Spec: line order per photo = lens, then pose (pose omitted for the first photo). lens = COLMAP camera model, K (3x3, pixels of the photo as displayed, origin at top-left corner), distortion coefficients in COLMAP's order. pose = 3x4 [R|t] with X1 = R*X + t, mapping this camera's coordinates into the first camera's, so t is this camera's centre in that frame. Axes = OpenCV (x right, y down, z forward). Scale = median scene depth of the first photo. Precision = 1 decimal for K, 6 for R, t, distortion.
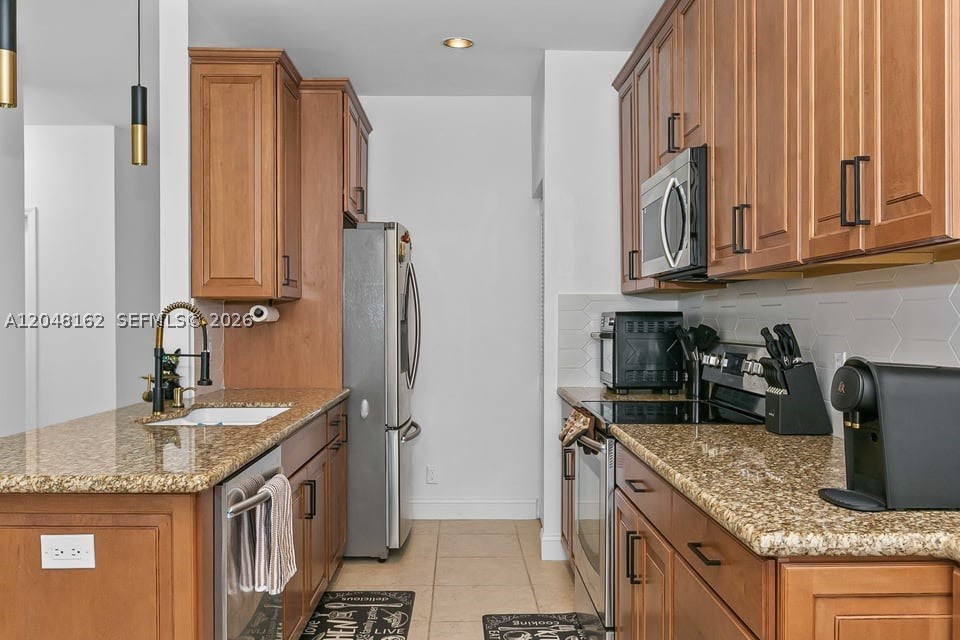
lens RADIAL K [[804.8, 0, 480.0], [0, 804.8, 320.0], [0, 0, 1]] dist [0.000491, 0.000241]
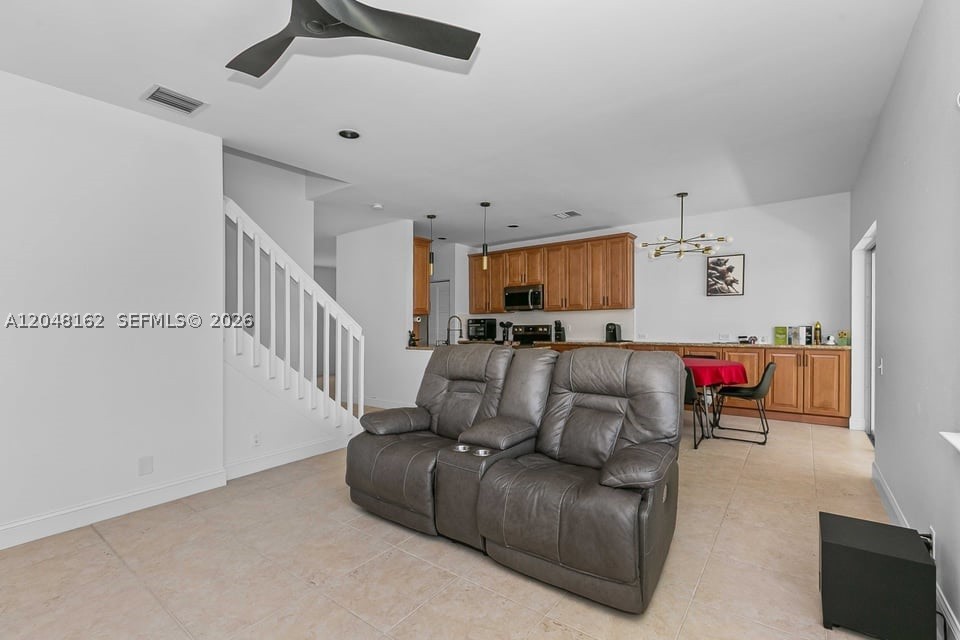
lens RADIAL K [[430.1, 0, 480.4], [0, 430.1, 323.7], [0, 0, 1]] dist [0.000120, -0.000591]
pose [[0.618845, -0.008768, 0.785465, -1.555545], [0.013435, 0.999910, 0.000576, 0.014252], [-0.785399, 0.010196, 0.618906, -0.262473]]
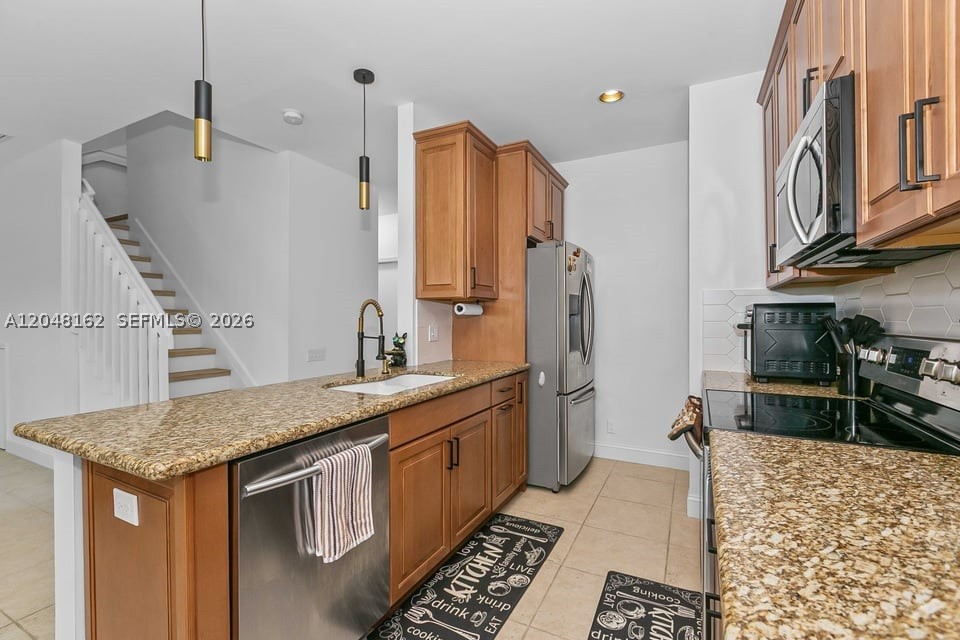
lens RADIAL K [[422.6, 0, 478.8], [0, 422.6, 315.4], [0, 0, 1]] dist [0.001479, -0.000523]
pose [[0.883266, -0.004085, -0.468854, 0.117363], [0.000804, 0.999974, -0.007197, 0.009096], [0.468871, 0.005980, 0.883246, 0.365810]]
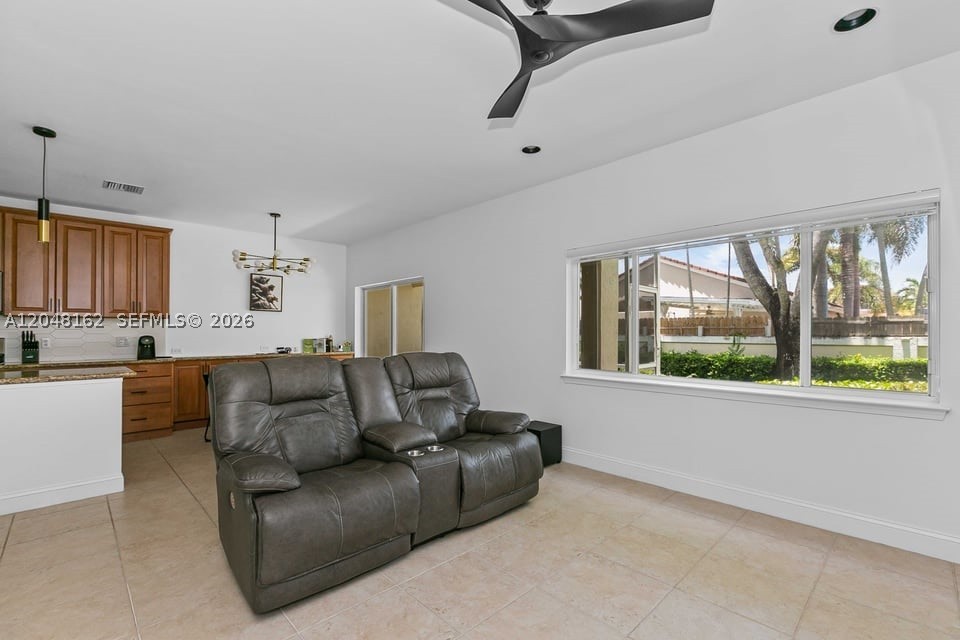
lens RADIAL K [[425.7, 0, 484.5], [0, 425.7, 331.7], [0, 0, 1]] dist [0.001684, -0.000104]
pose [[-0.685094, 0.005747, 0.728432, -1.621508], [0.004371, 0.999983, -0.003778, 0.018390], [-0.728442, 0.000596, -0.685108, 0.588032]]
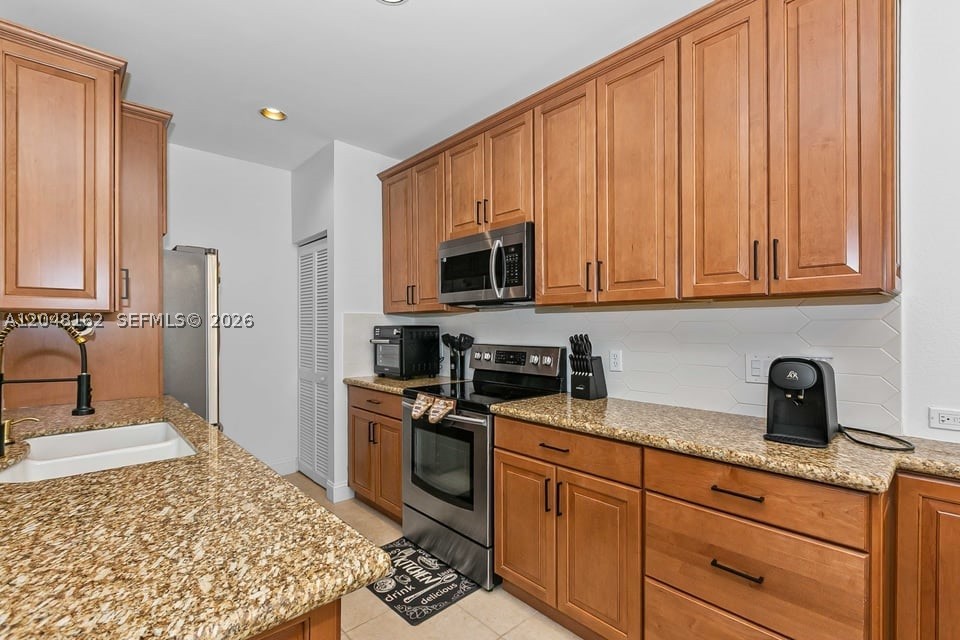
lens RADIAL K [[430.1, 0, 480.4], [0, 430.1, 323.7], [0, 0, 1]] dist [0.000120, -0.000591]
pose [[0.749173, 0.003888, 0.662363, -0.271701], [0.001944, 0.999966, -0.008069, -0.007550], [-0.662371, 0.007333, 0.749140, 0.322735]]
